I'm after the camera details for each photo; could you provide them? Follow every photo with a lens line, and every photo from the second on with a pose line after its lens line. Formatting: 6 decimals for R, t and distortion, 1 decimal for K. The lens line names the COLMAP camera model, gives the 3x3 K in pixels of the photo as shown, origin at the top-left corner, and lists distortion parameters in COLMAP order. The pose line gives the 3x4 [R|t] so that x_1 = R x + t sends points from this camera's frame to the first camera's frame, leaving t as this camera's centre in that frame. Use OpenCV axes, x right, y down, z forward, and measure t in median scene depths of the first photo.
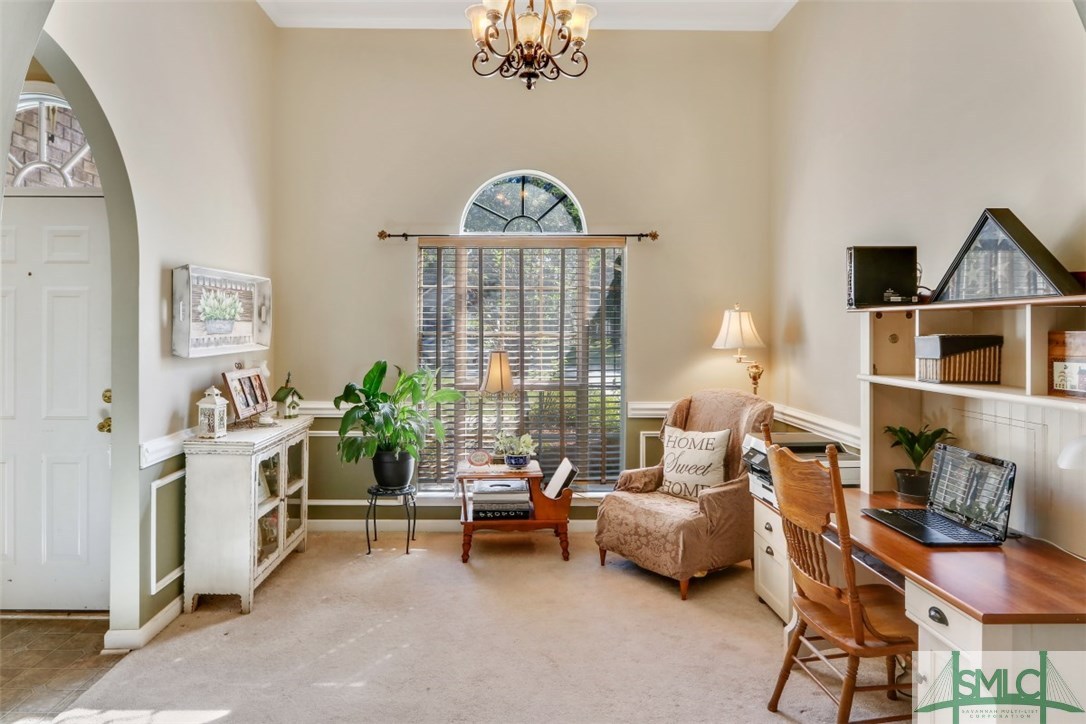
lens RADIAL K [[643.1, 0, 545.5], [0, 643.1, 331.9], [0, 0, 1]] dist [0.000176, 0.000207]
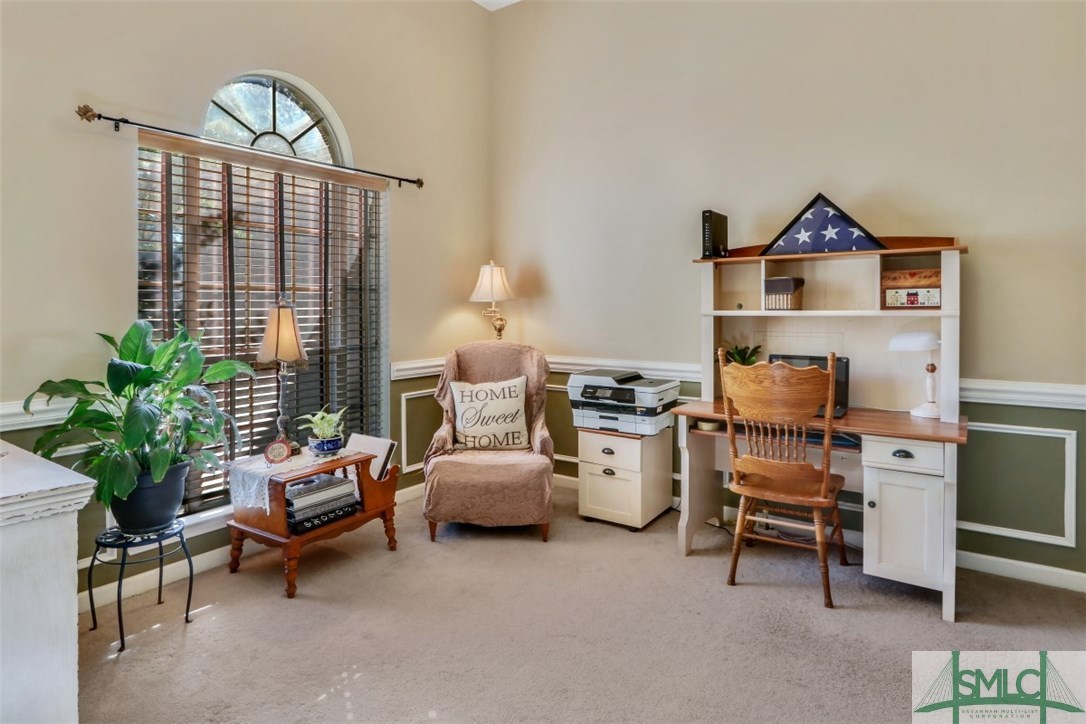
lens RADIAL K [[599.6, 0, 533.9], [0, 599.6, 314.1], [0, 0, 1]] dist [0.001793, 0.000923]
pose [[0.631919, -0.020571, 0.774762, -0.457822], [0.015183, 0.999784, 0.014163, 0.035617], [-0.774886, 0.002813, 0.632095, 0.355621]]
